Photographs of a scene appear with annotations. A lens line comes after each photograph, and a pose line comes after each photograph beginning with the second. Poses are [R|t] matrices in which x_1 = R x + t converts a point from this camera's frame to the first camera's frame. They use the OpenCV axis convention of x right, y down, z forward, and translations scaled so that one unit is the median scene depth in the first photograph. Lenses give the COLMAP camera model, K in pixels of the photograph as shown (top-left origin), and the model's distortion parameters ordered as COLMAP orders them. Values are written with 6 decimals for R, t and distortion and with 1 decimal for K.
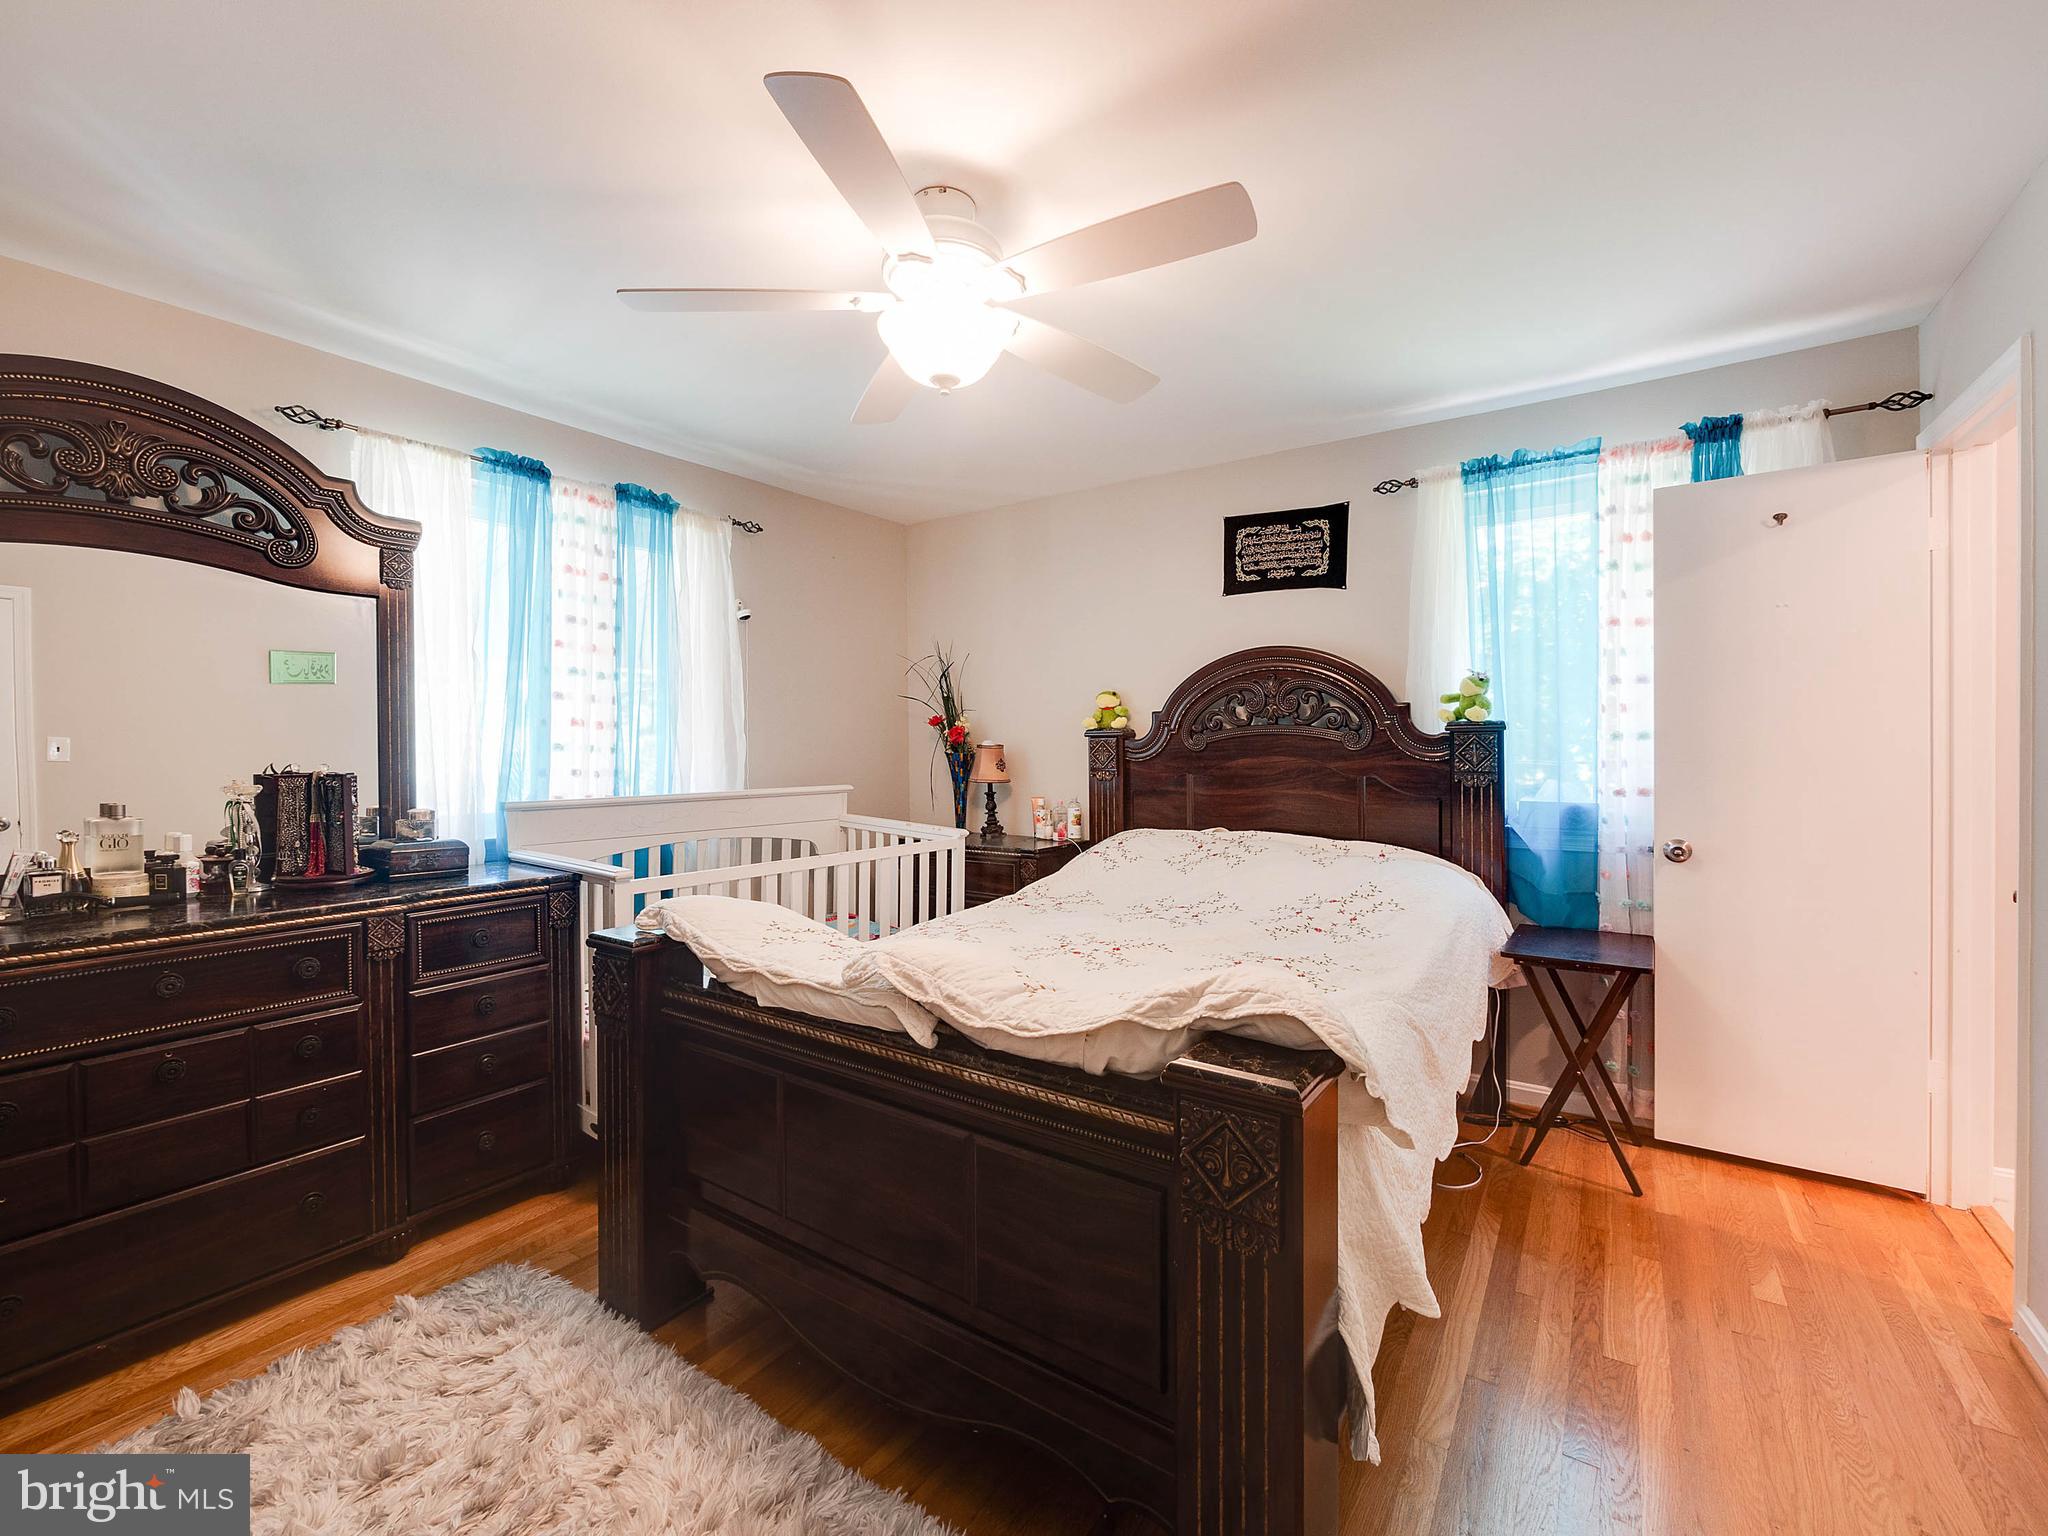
lens RADIAL K [[858.7, 0, 1014.4], [0, 858.7, 754.9], [0, 0, 1]] dist [0.000806, -0.000421]
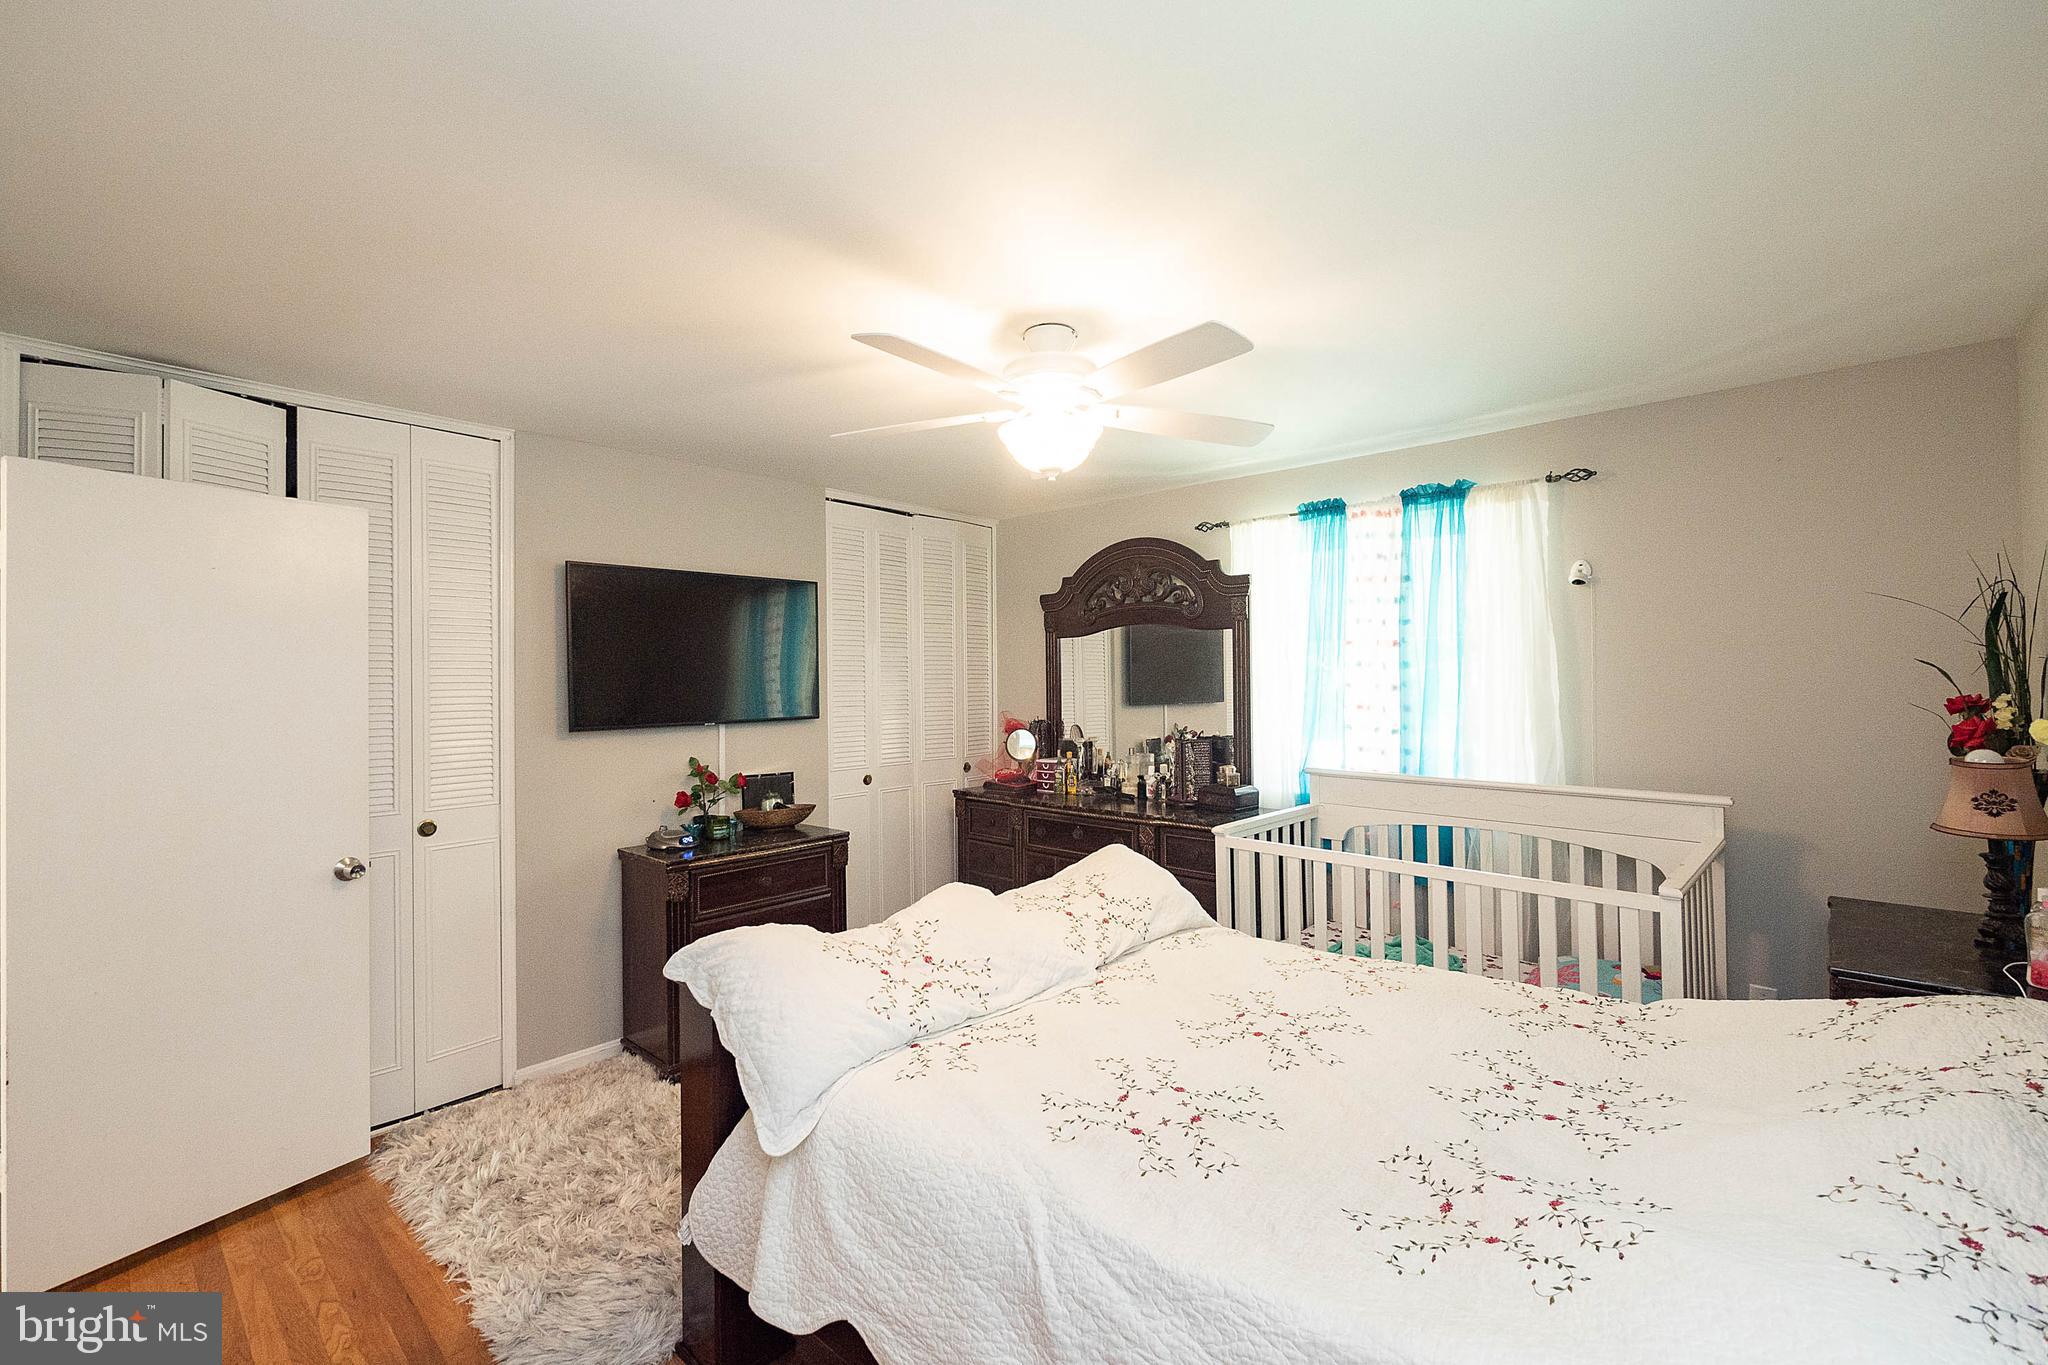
lens RADIAL K [[870.4, 0, 1031.3], [0, 870.4, 675.0], [0, 0, 1]] dist [-0.007707, 0.000718]
pose [[-0.116613, -0.003651, -0.993171, 0.697398], [-0.000791, 0.999993, -0.003584, -0.074411], [0.993177, 0.000367, -0.116615, 0.652372]]
